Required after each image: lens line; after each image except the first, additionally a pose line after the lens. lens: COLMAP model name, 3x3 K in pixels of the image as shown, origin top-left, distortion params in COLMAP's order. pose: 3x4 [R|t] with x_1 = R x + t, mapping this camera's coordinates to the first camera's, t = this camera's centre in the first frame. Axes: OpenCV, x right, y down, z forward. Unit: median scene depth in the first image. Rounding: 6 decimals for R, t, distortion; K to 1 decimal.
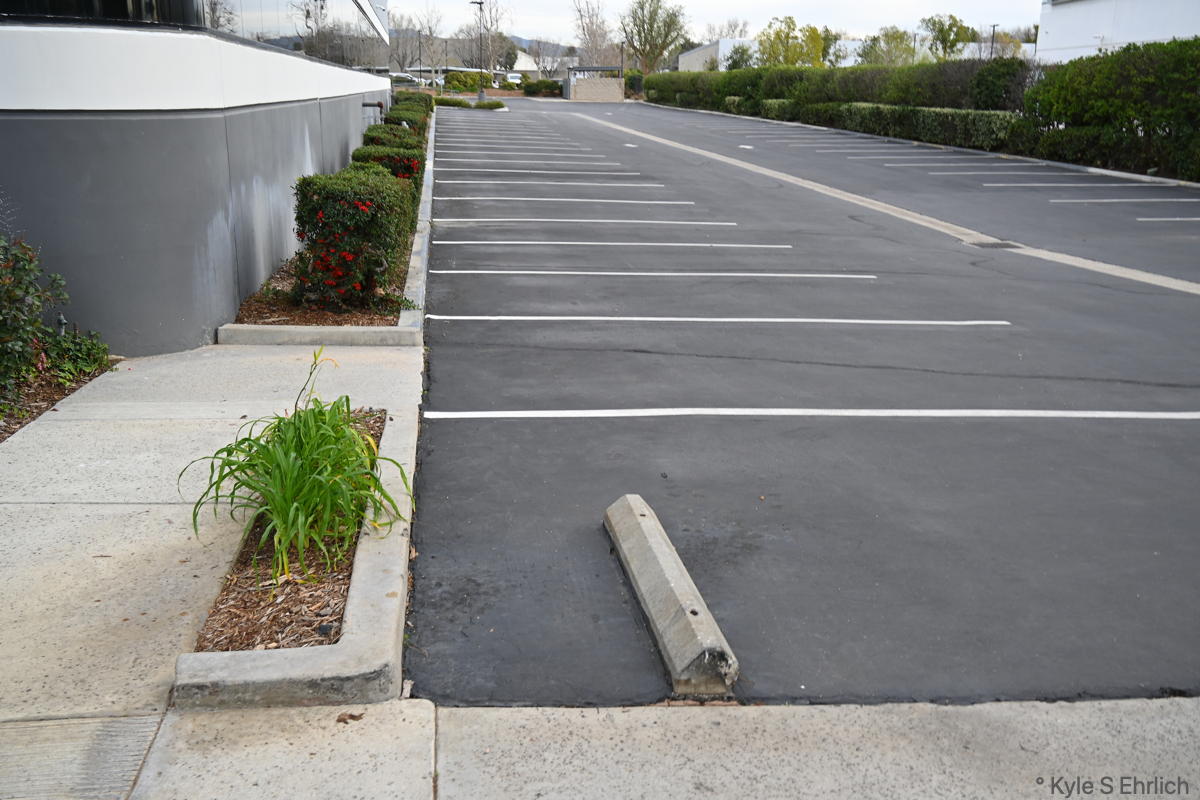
lens RADIAL K [[1090.1, 0, 600.0], [0, 1090.1, 400.0], [0, 0, 1]] dist [-0.004915, -0.017094]
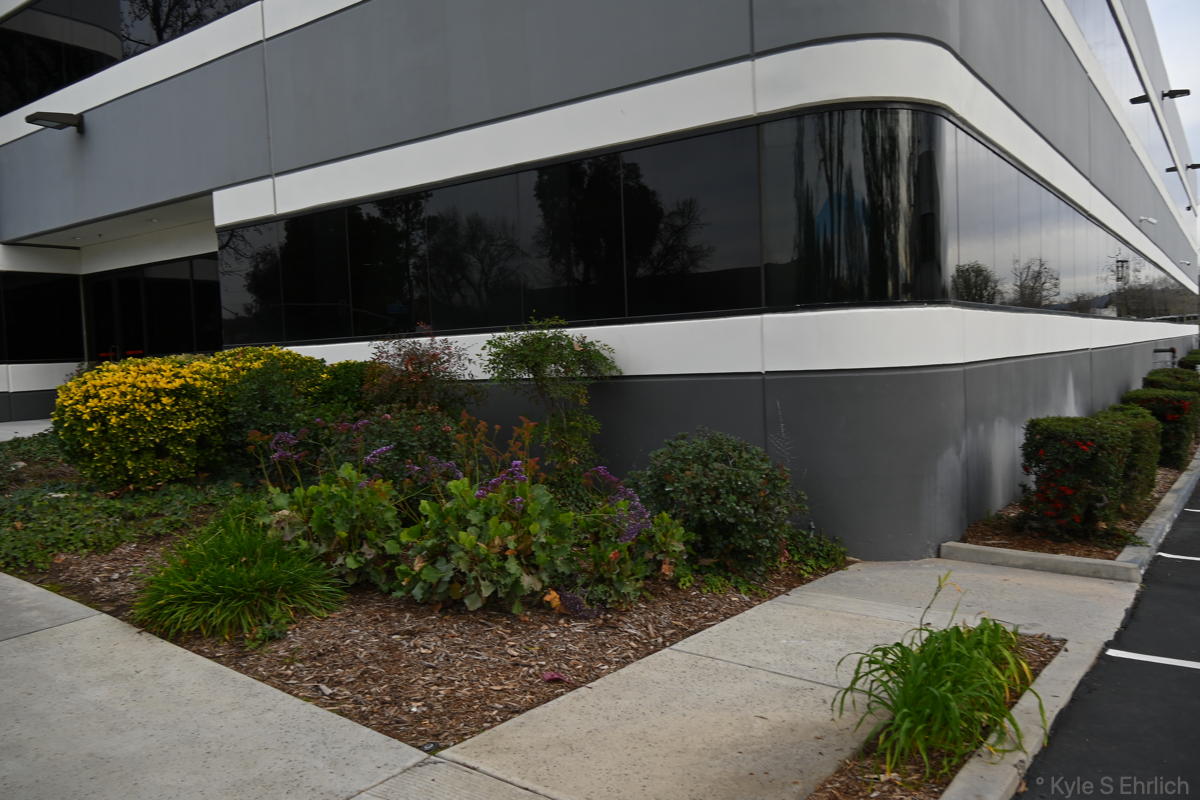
lens RADIAL K [[899.5, 0, 602.1], [0, 899.5, 401.9], [0, 0, 1]] dist [0.031820, -0.052678]
pose [[0.712435, -0.008508, -0.701687, 0.016778], [-0.142171, 0.977440, -0.156201, -0.002697], [0.687186, 0.211043, 0.695152, 0.008043]]
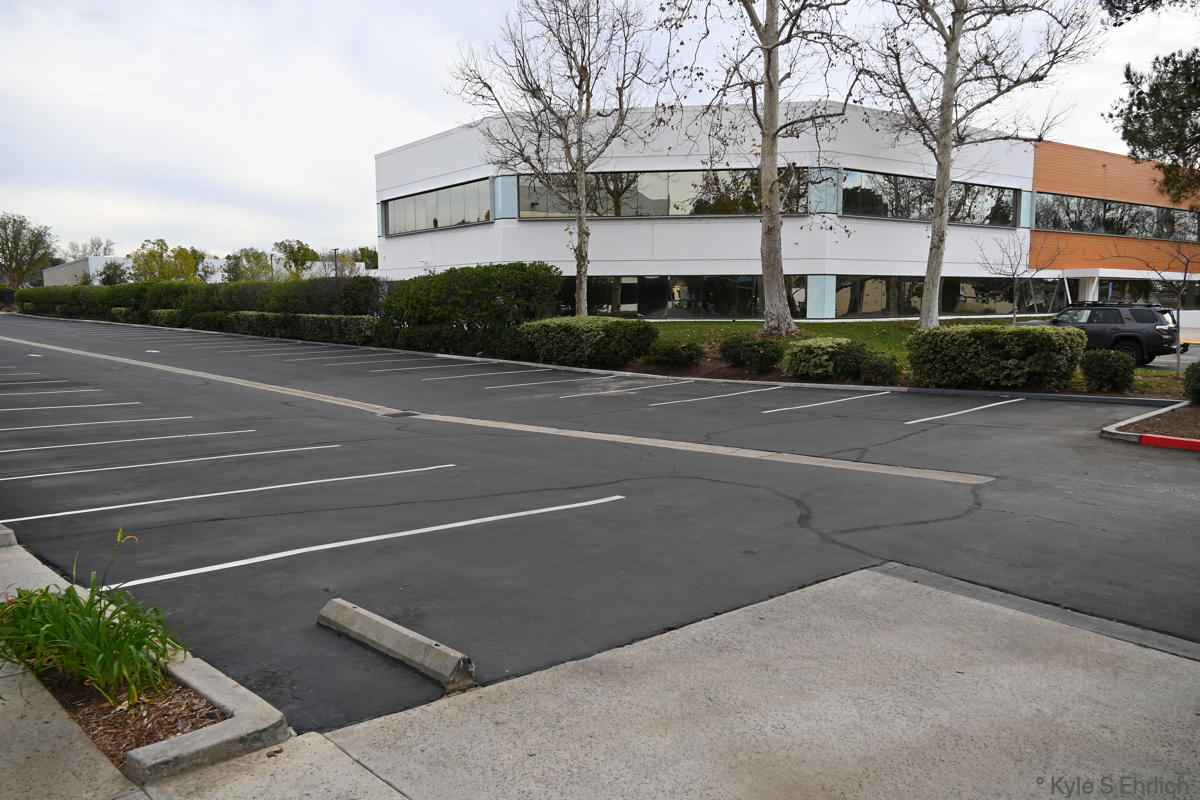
lens RADIAL K [[901.7, 0, 600.9], [0, 901.7, 400.6], [0, 0, 1]] dist [0.015440, -0.021189]
pose [[0.811377, -0.081079, 0.578872, -0.046915], [0.173474, 0.979116, -0.106012, 0.002064], [-0.558188, 0.186435, 0.808497, -0.030721]]
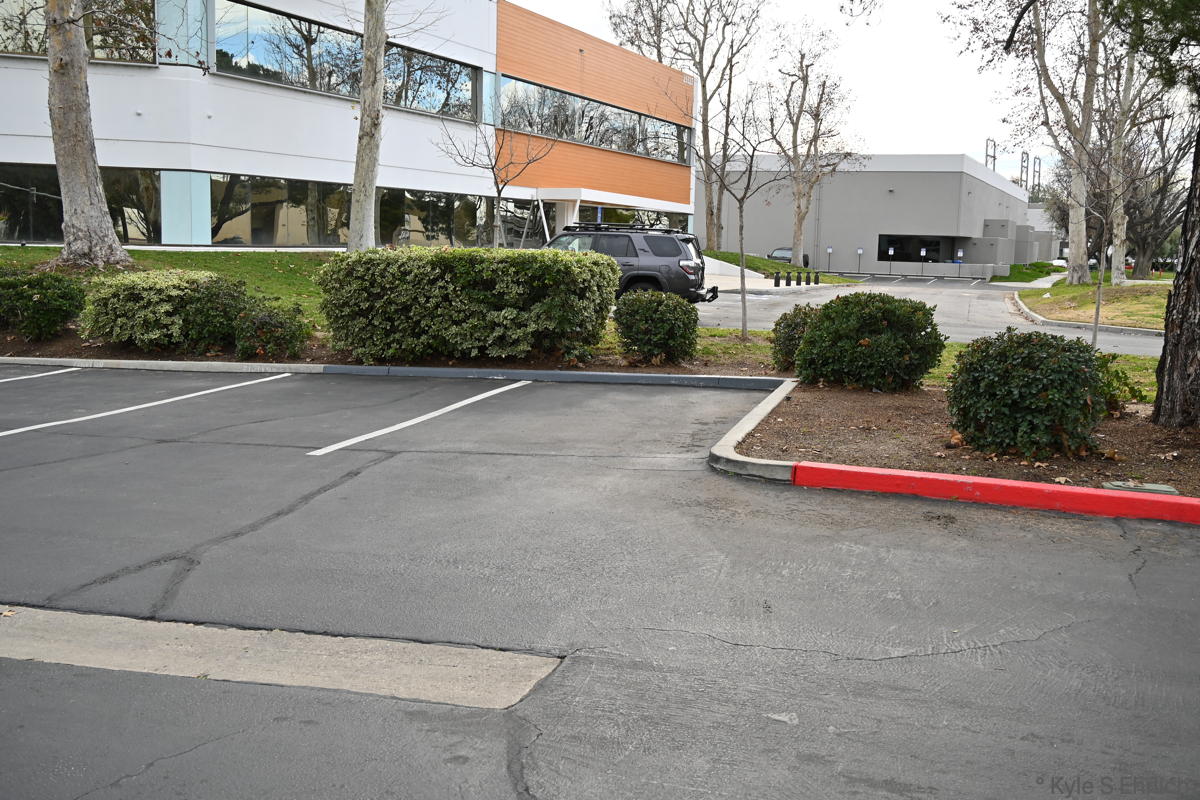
lens RADIAL K [[1218.2, 0, 602.0], [0, 1218.2, 401.2], [0, 0, 1]] dist [-0.021633, 0.004166]
pose [[0.397022, -0.122611, 0.909583, 0.133346], [0.232566, 0.972132, 0.029530, -0.013528], [-0.887855, 0.199814, 0.414473, 0.090202]]
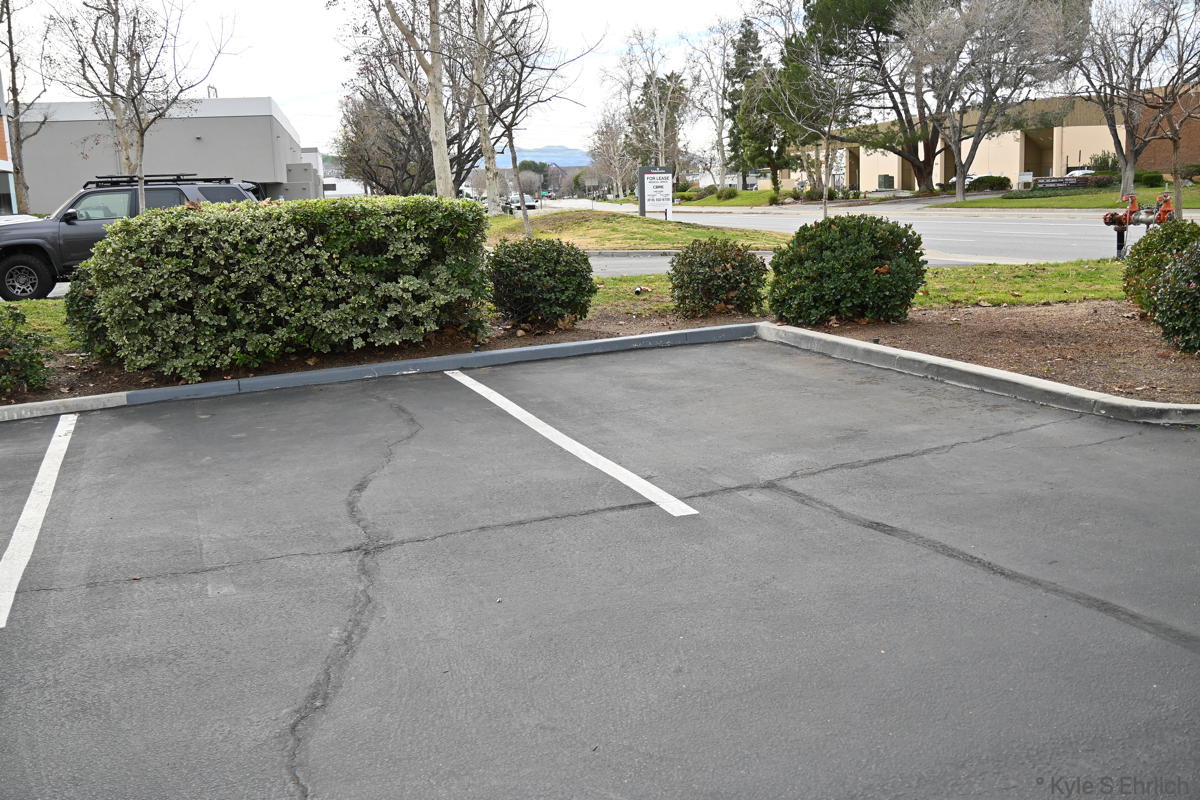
lens RADIAL K [[1218.2, 0, 602.0], [0, 1218.2, 401.2], [0, 0, 1]] dist [-0.021633, 0.004166]
pose [[-0.207537, -0.175661, 0.962326, 0.196669], [0.302292, 0.924080, 0.233872, -0.069109], [-0.930348, 0.339441, -0.138680, 0.299487]]
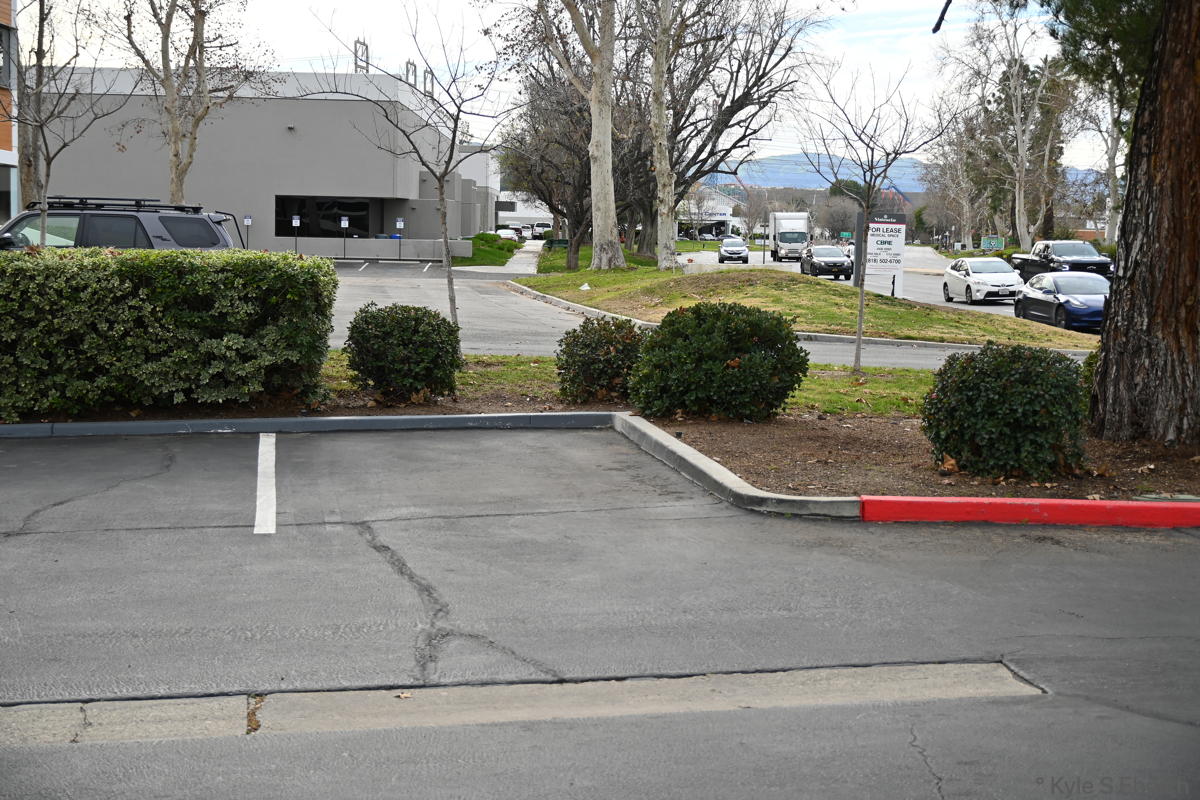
lens RADIAL K [[1987.3, 0, 605.7], [0, 1987.3, 400.5], [0, 0, 1]] dist [0.024659, -0.132904]
pose [[-0.025765, -0.104500, 0.994191, 0.005678], [0.254268, 0.961128, 0.107614, -0.054740], [-0.966790, 0.255564, 0.001808, 0.202697]]
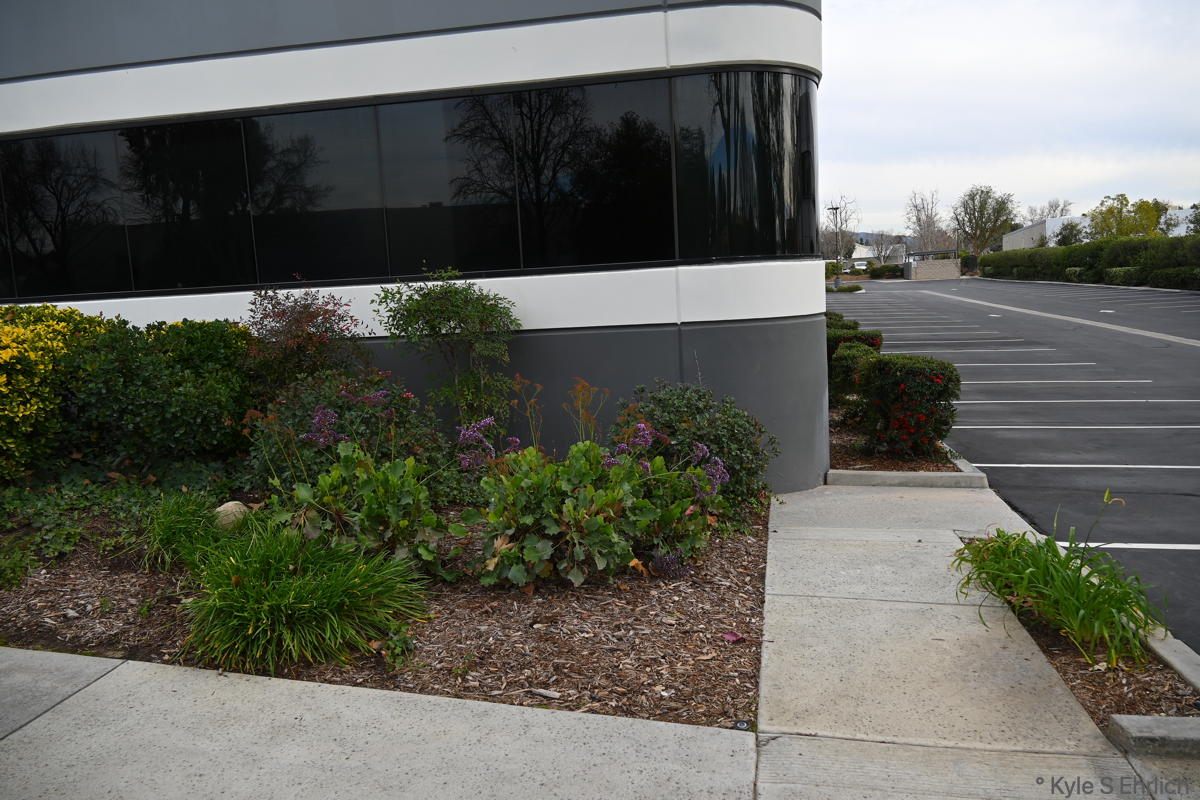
lens RADIAL K [[899.5, 0, 602.1], [0, 899.5, 401.9], [0, 0, 1]] dist [0.031820, -0.052678]
pose [[0.941657, -0.020112, -0.335974, -0.053382], [-0.027910, 0.990109, -0.137495, 0.001639], [0.335416, 0.138850, 0.931782, -0.029135]]
